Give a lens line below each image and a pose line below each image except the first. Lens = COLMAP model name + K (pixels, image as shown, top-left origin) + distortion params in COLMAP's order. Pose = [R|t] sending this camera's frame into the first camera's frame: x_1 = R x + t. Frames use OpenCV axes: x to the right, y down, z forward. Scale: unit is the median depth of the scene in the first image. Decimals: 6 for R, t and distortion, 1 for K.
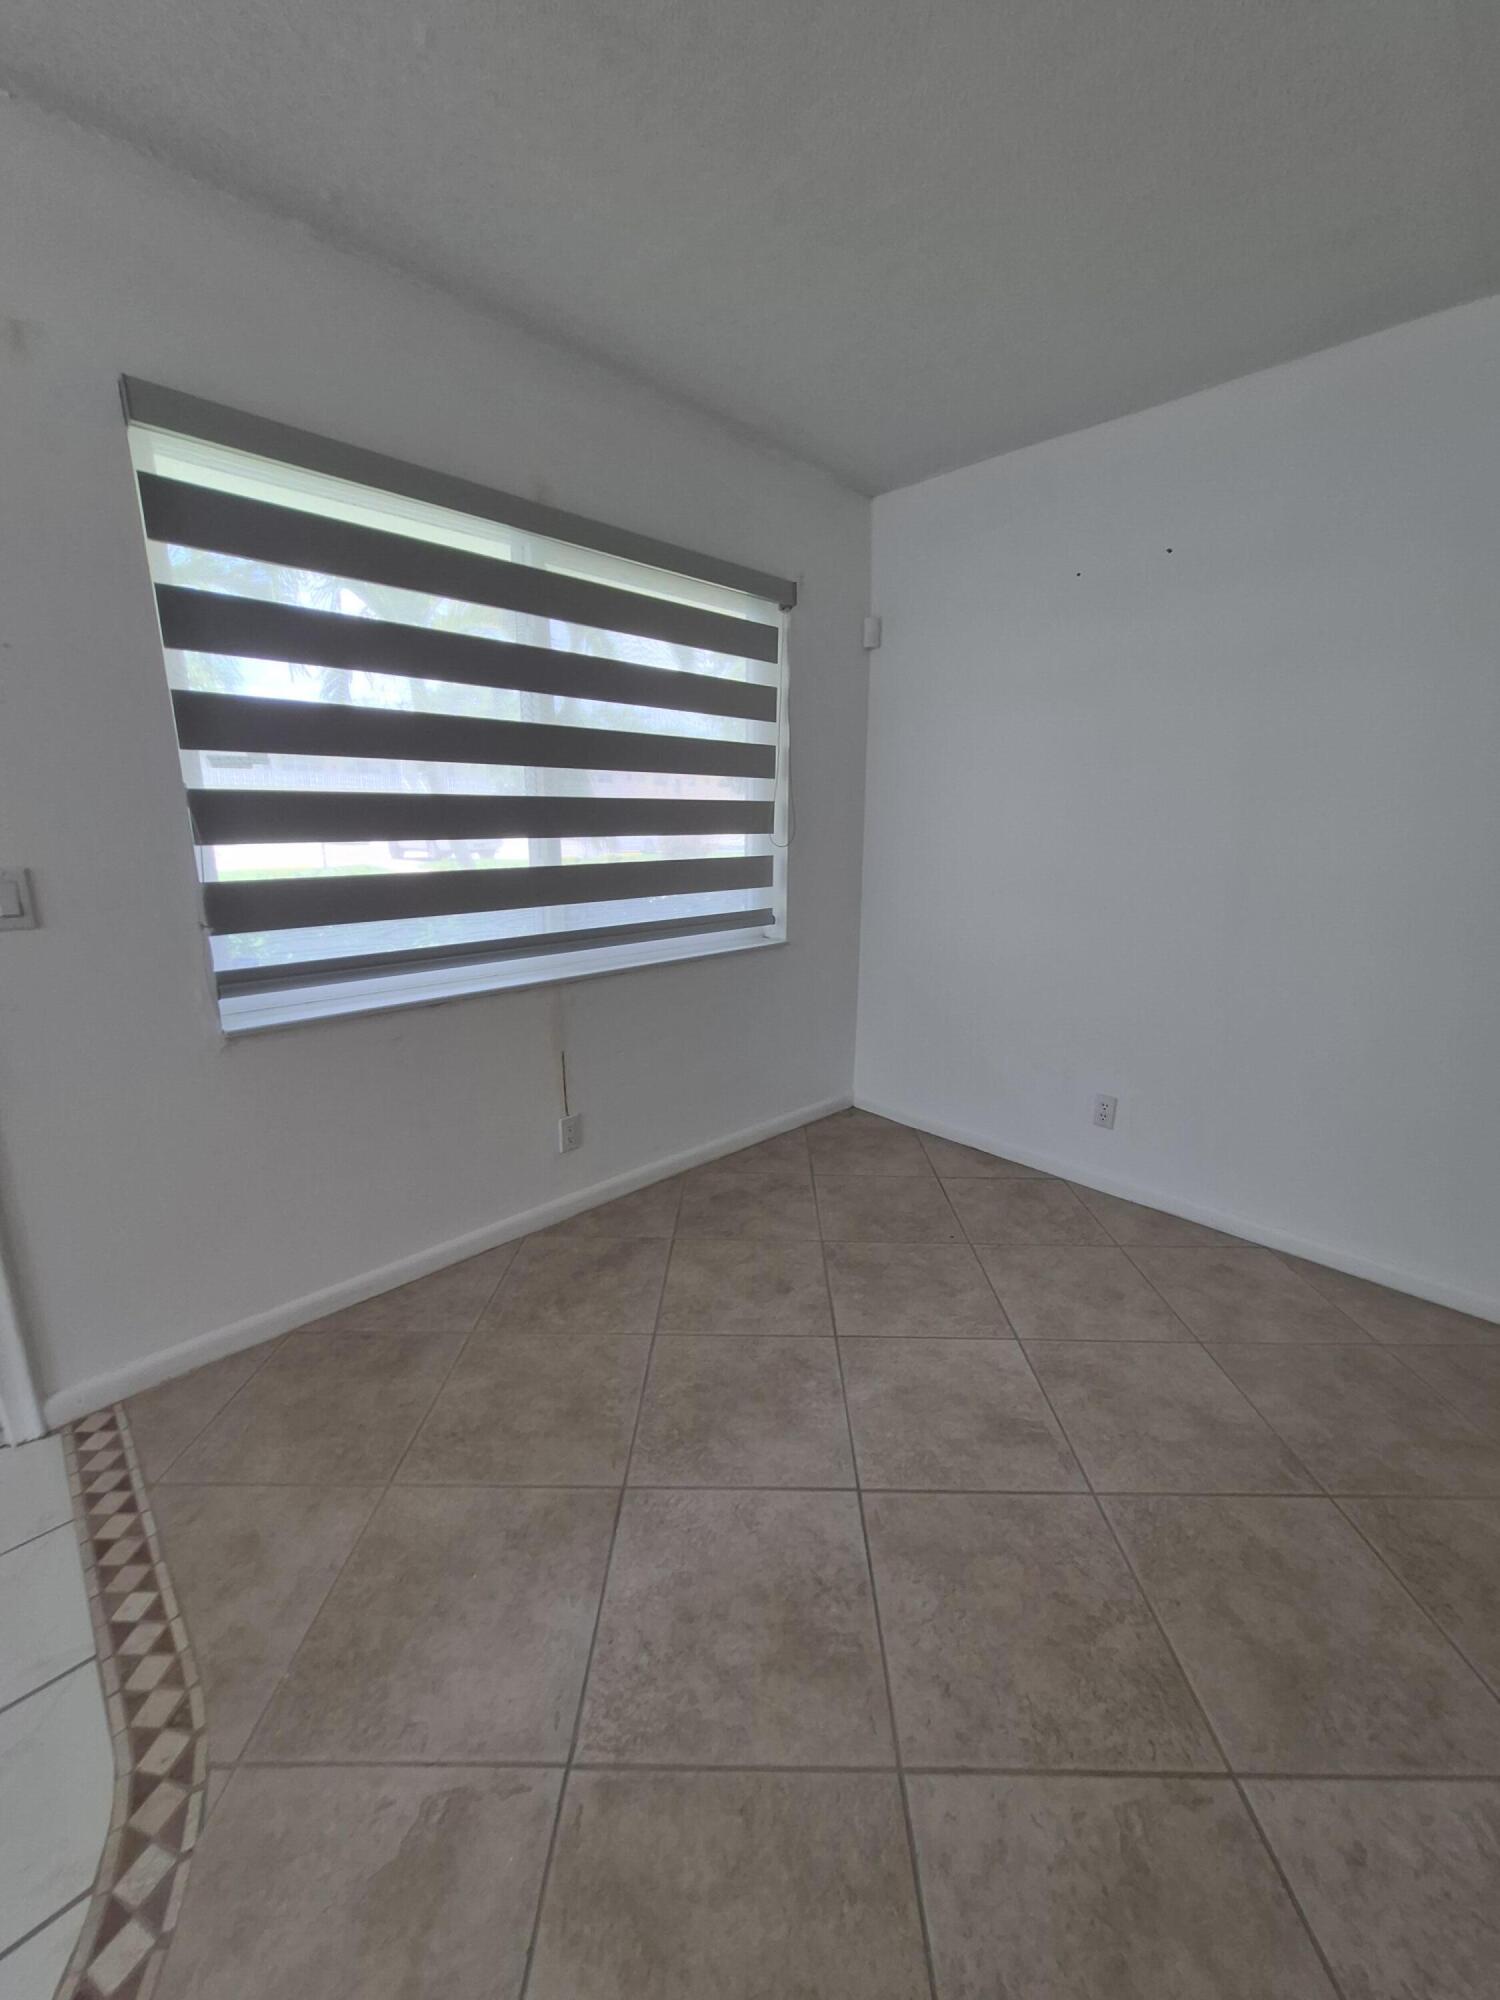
lens RADIAL K [[788.1, 0, 756.1], [0, 788.1, 1009.5], [0, 0, 1]] dist [-0.001931, 0.001424]
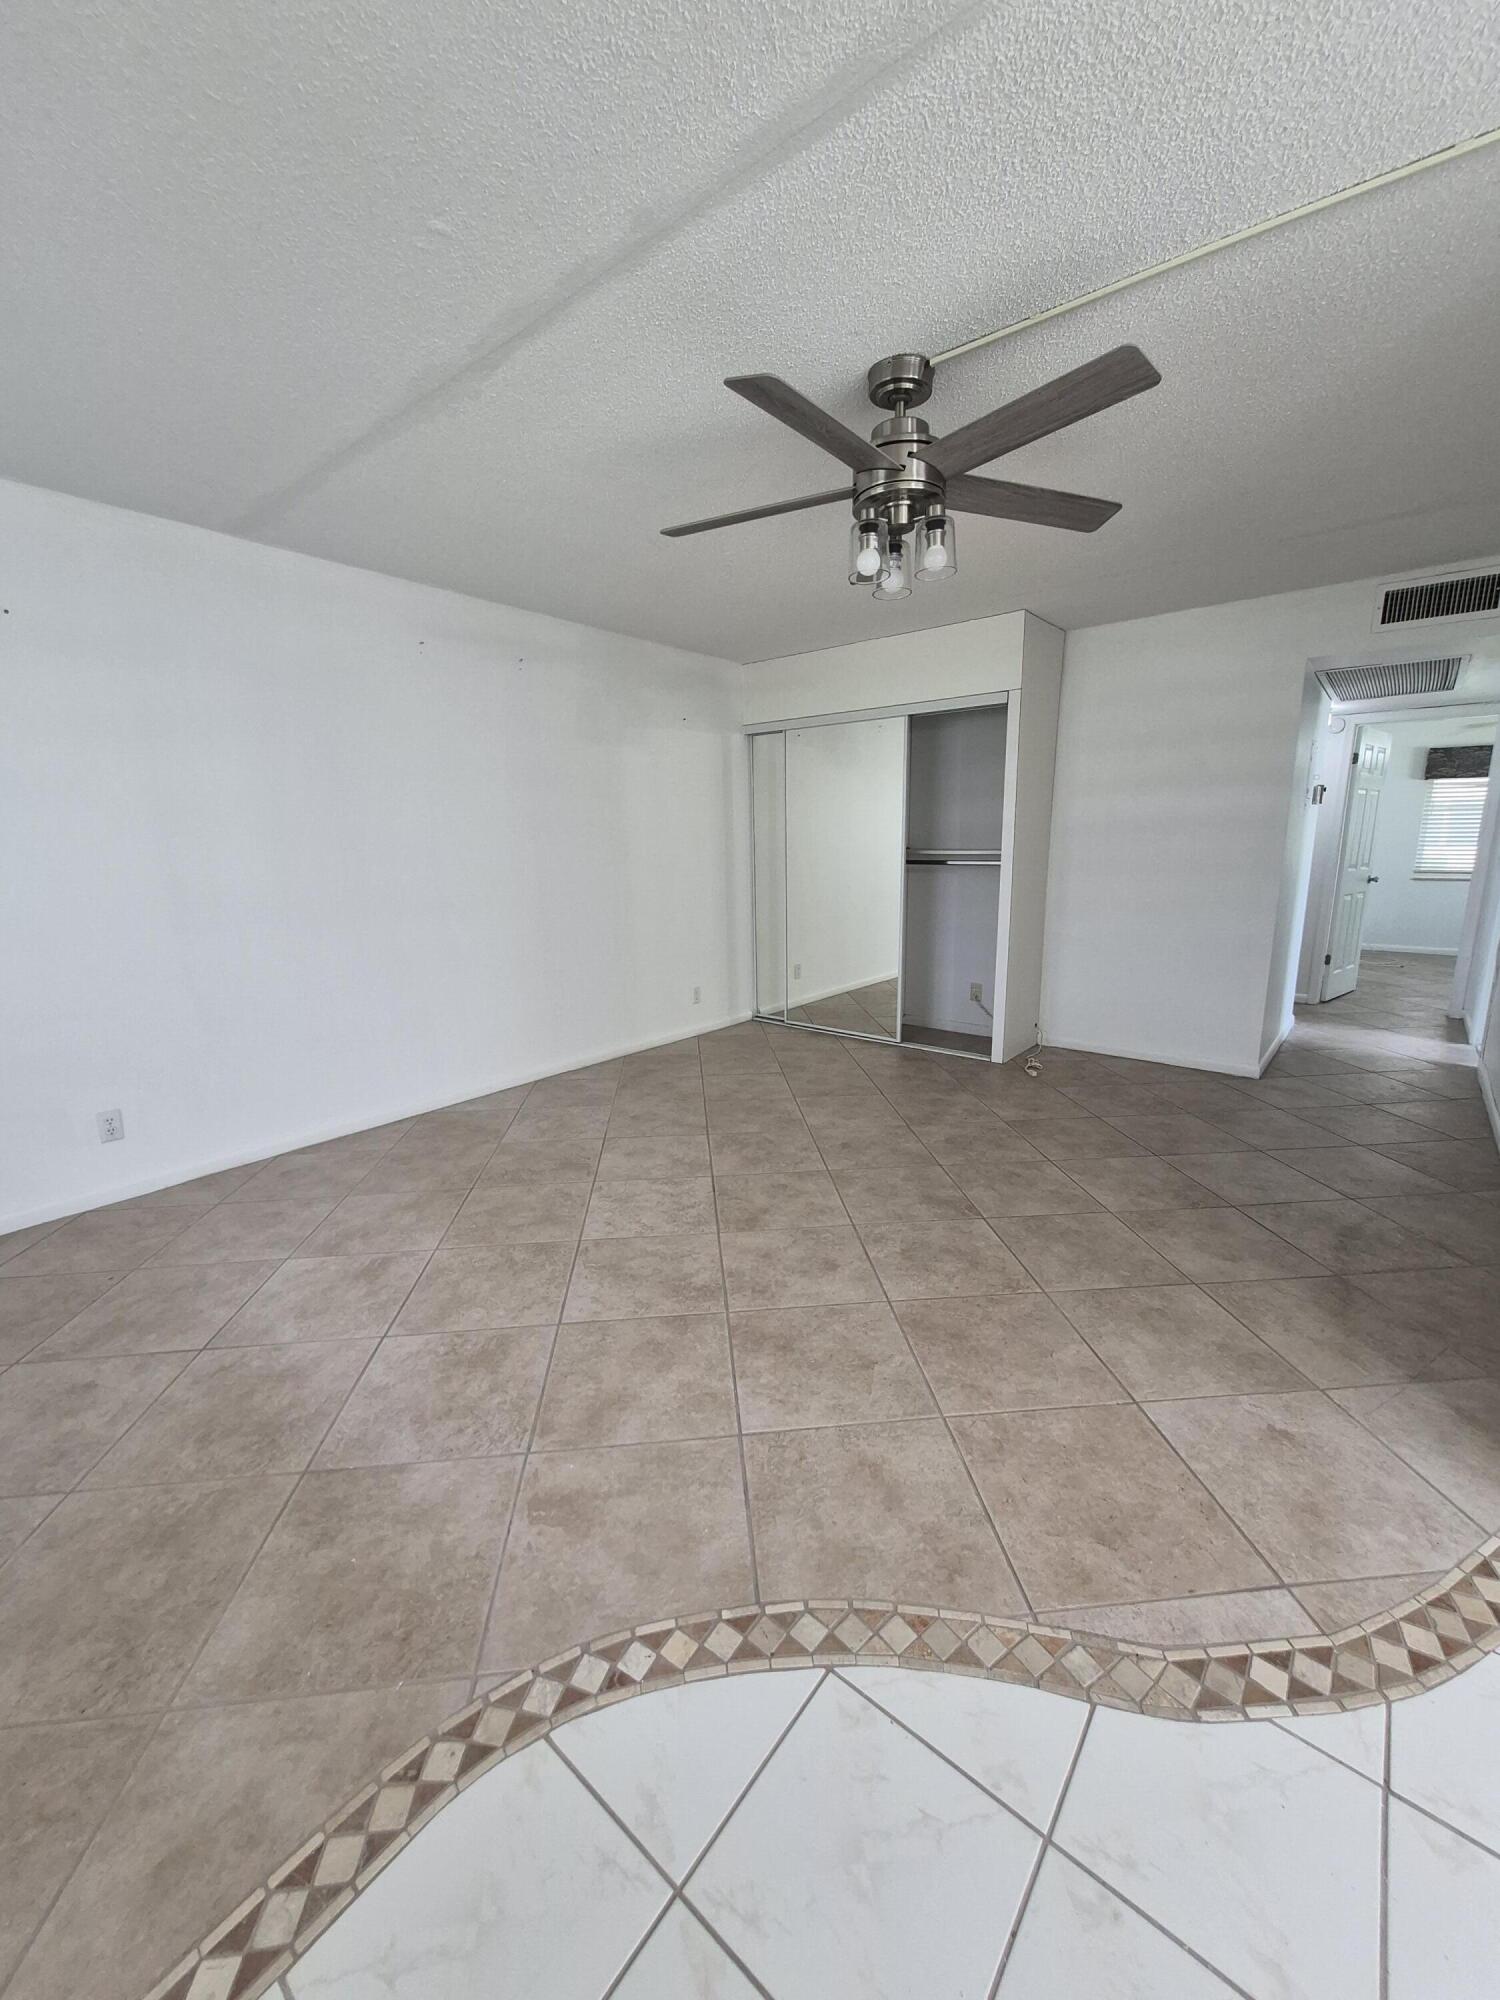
lens RADIAL K [[788.1, 0, 745.2], [0, 788.1, 1001.4], [0, 0, 1]] dist [-0.001931, 0.001424]
pose [[-0.096251, -0.206956, 0.973604, -0.953416], [0.253493, 0.940796, 0.225043, -0.079152], [-0.962537, 0.268462, -0.038091, 0.232510]]
